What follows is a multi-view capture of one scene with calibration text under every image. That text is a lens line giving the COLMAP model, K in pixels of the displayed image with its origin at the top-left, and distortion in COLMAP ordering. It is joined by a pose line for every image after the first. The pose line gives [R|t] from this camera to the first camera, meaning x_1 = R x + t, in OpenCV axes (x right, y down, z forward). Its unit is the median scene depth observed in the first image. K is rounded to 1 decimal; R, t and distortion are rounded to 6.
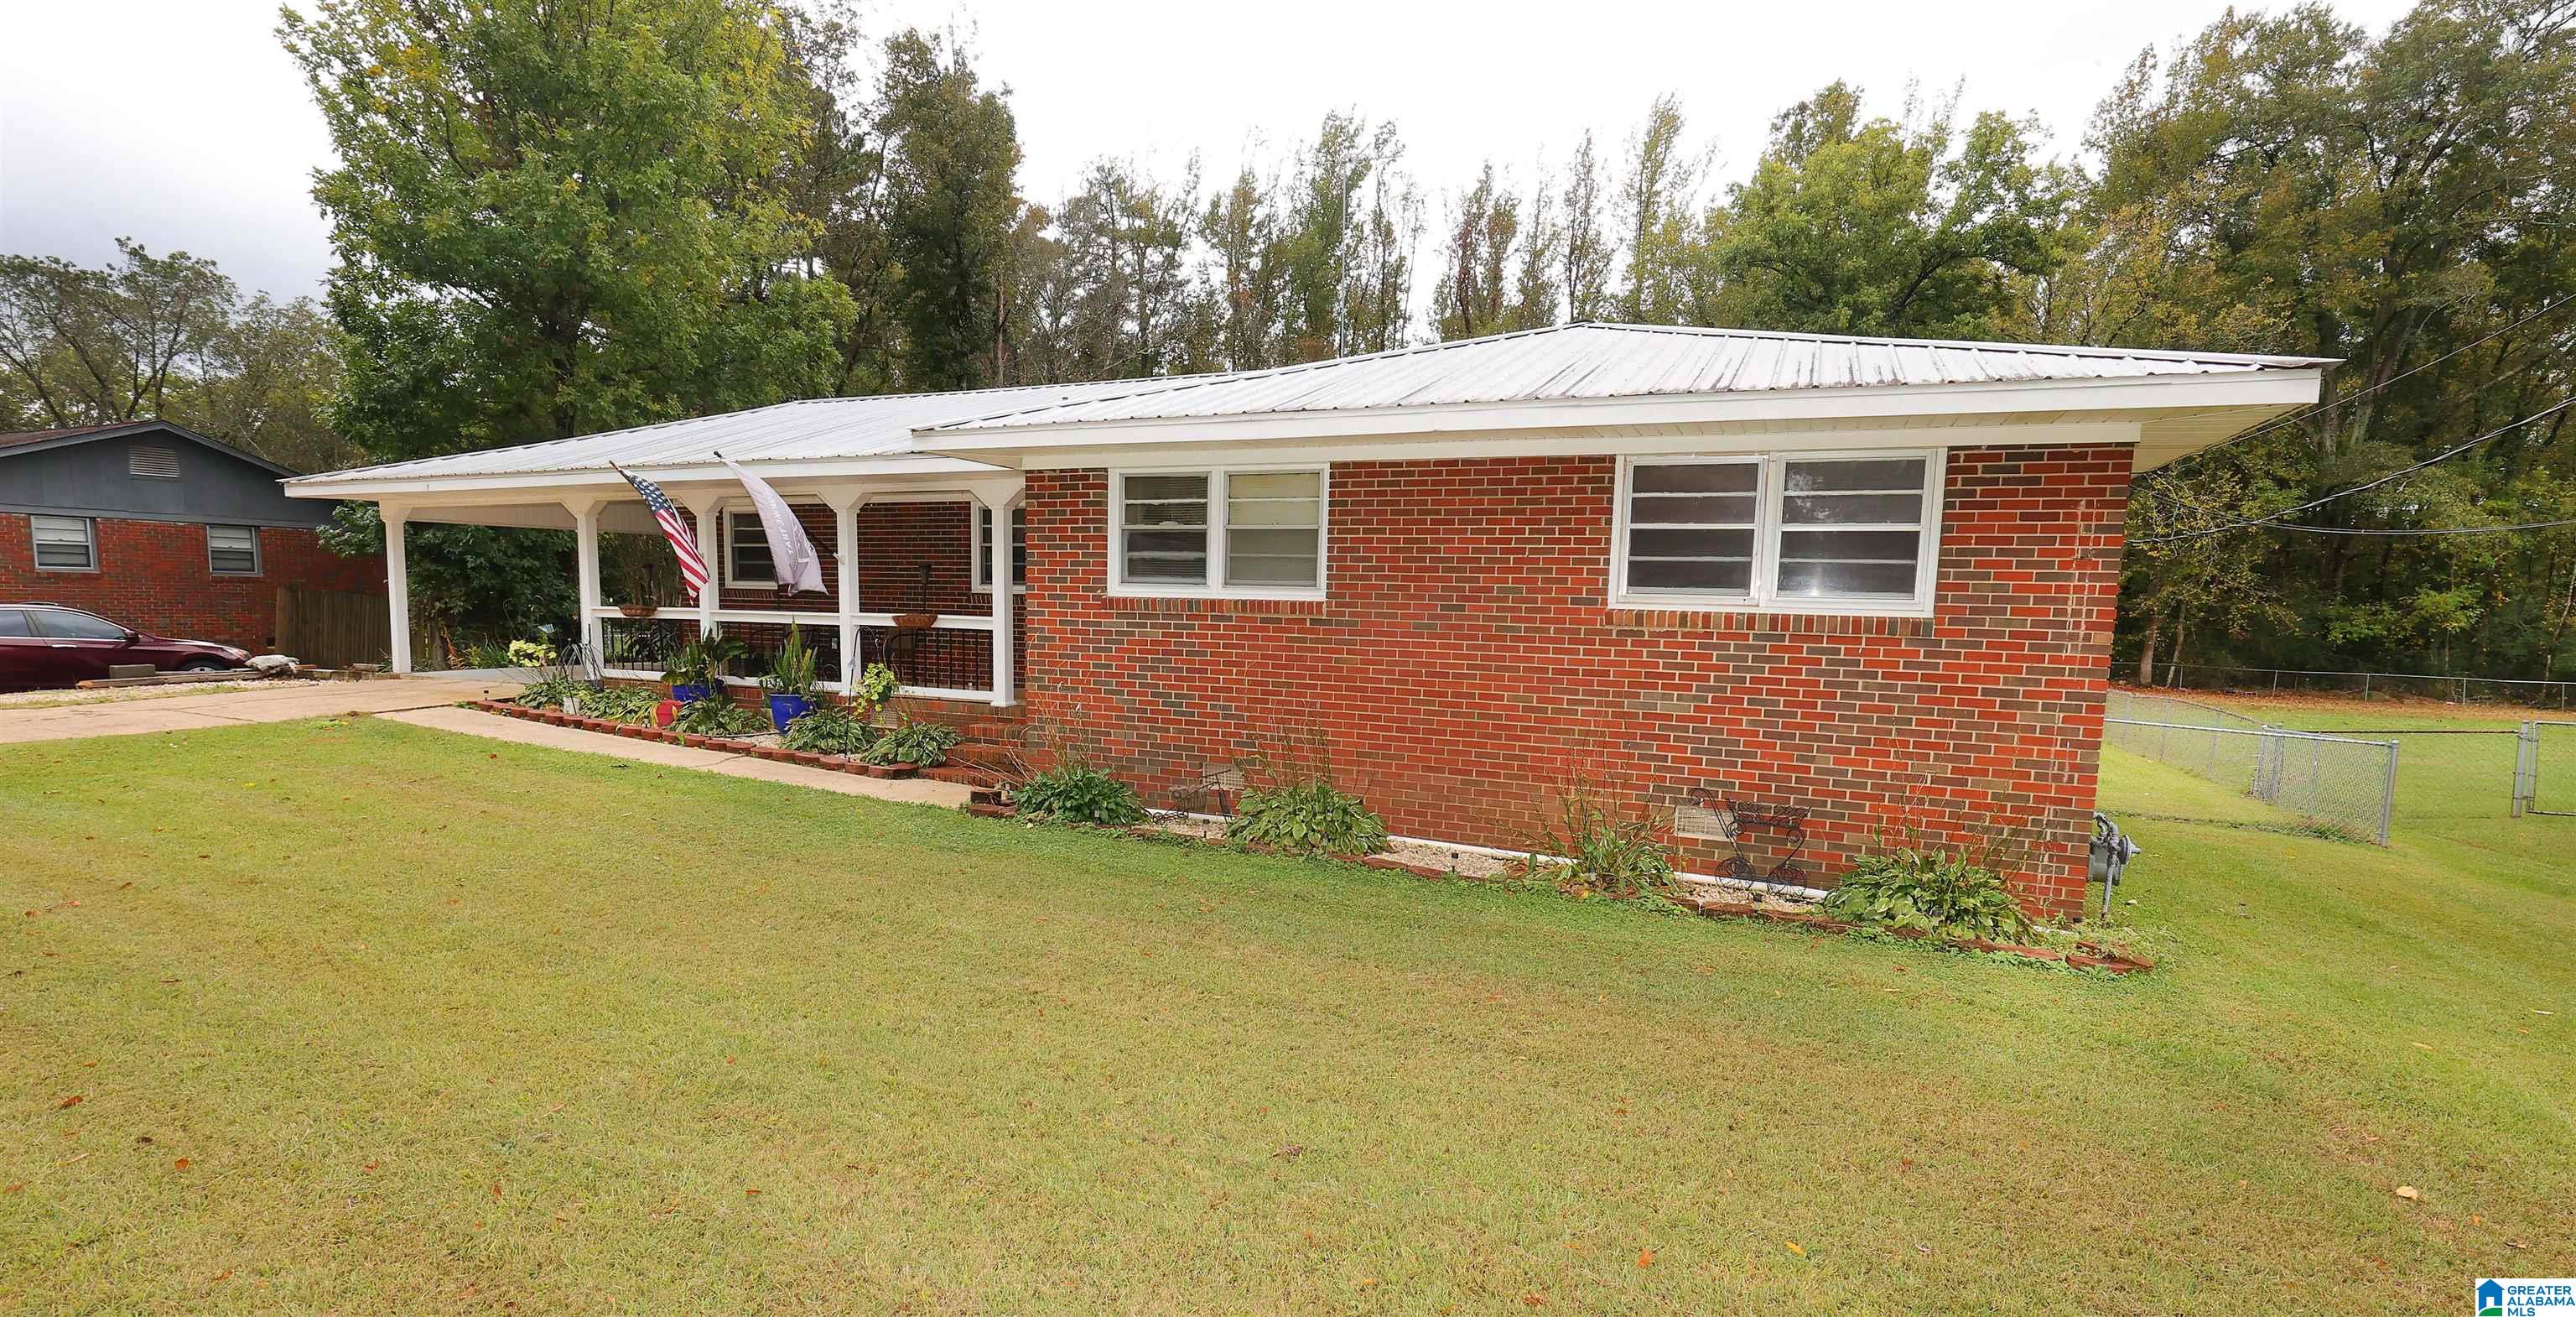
lens RADIAL K [[1169.0, 0, 1289.6], [0, 1169.0, 744.9], [0, 0, 1]] dist [0.000180, -0.010382]
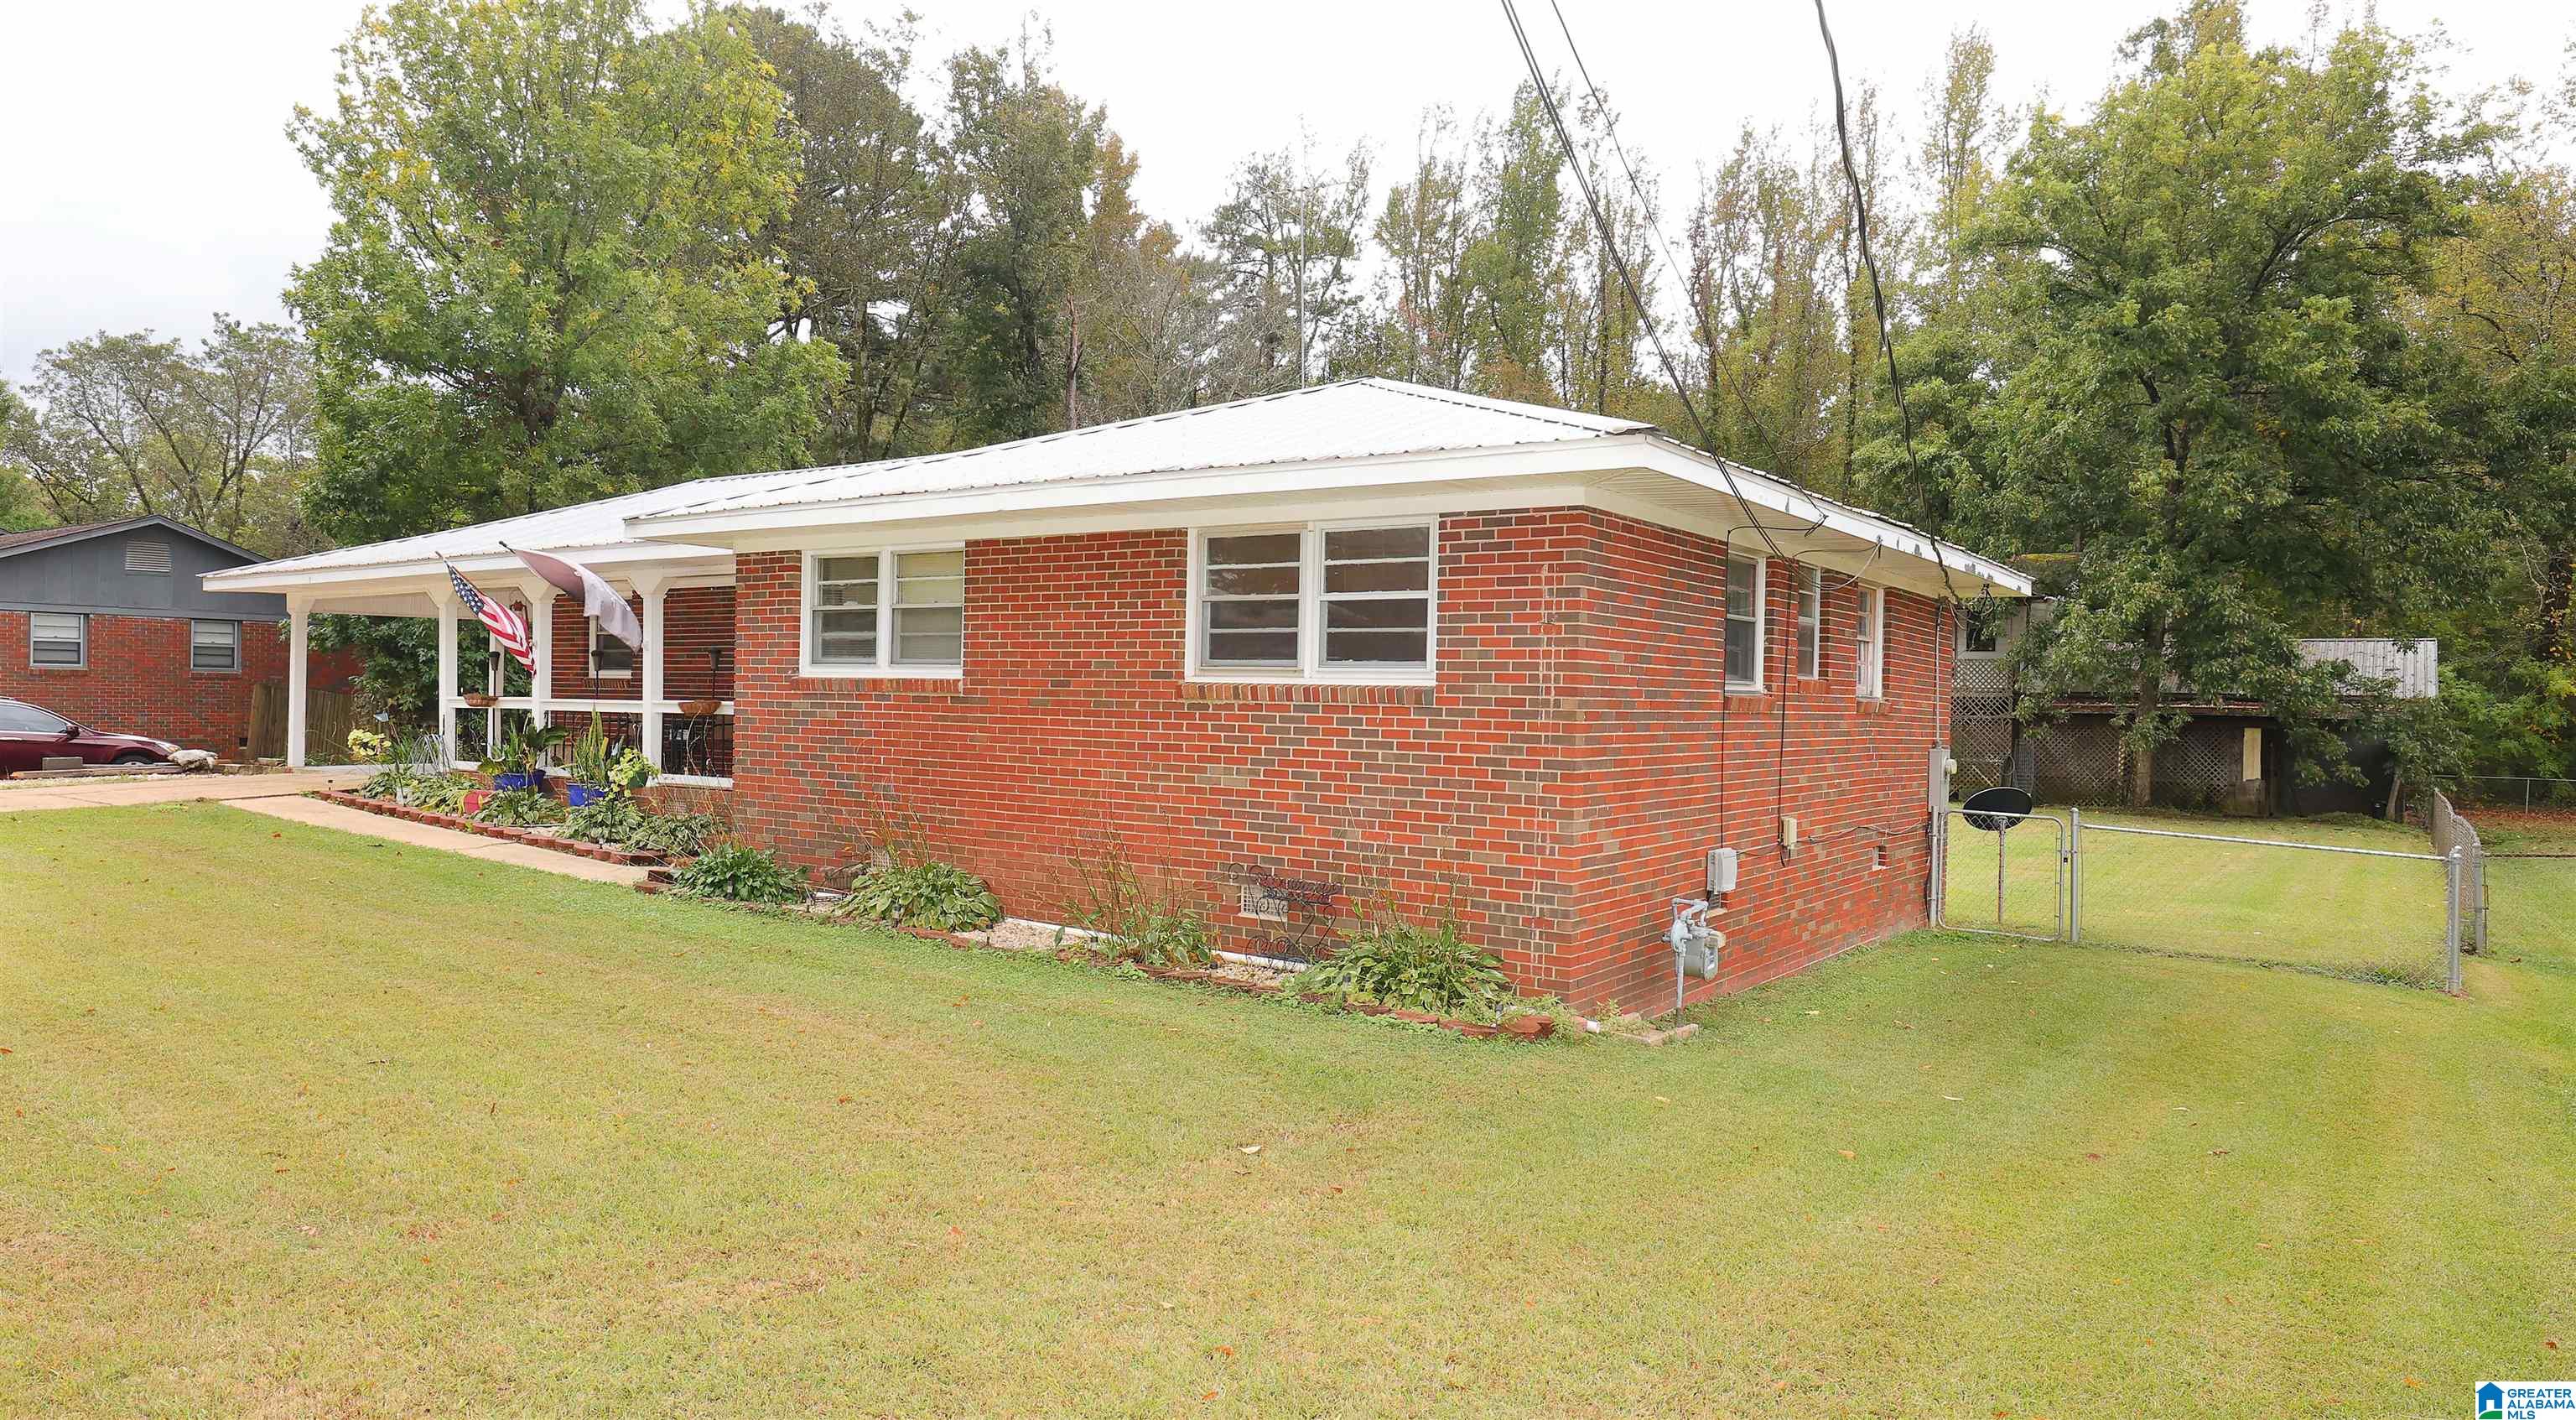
lens RADIAL K [[1619.7, 0, 1288.0], [0, 1619.7, 710.0], [0, 0, 1]] dist [0.000025, -0.029041]
pose [[0.979784, -0.004550, -0.200007, 0.396533], [-0.019304, 0.992926, -0.117154, 0.040495], [0.199125, 0.118647, 0.972765, -0.189153]]
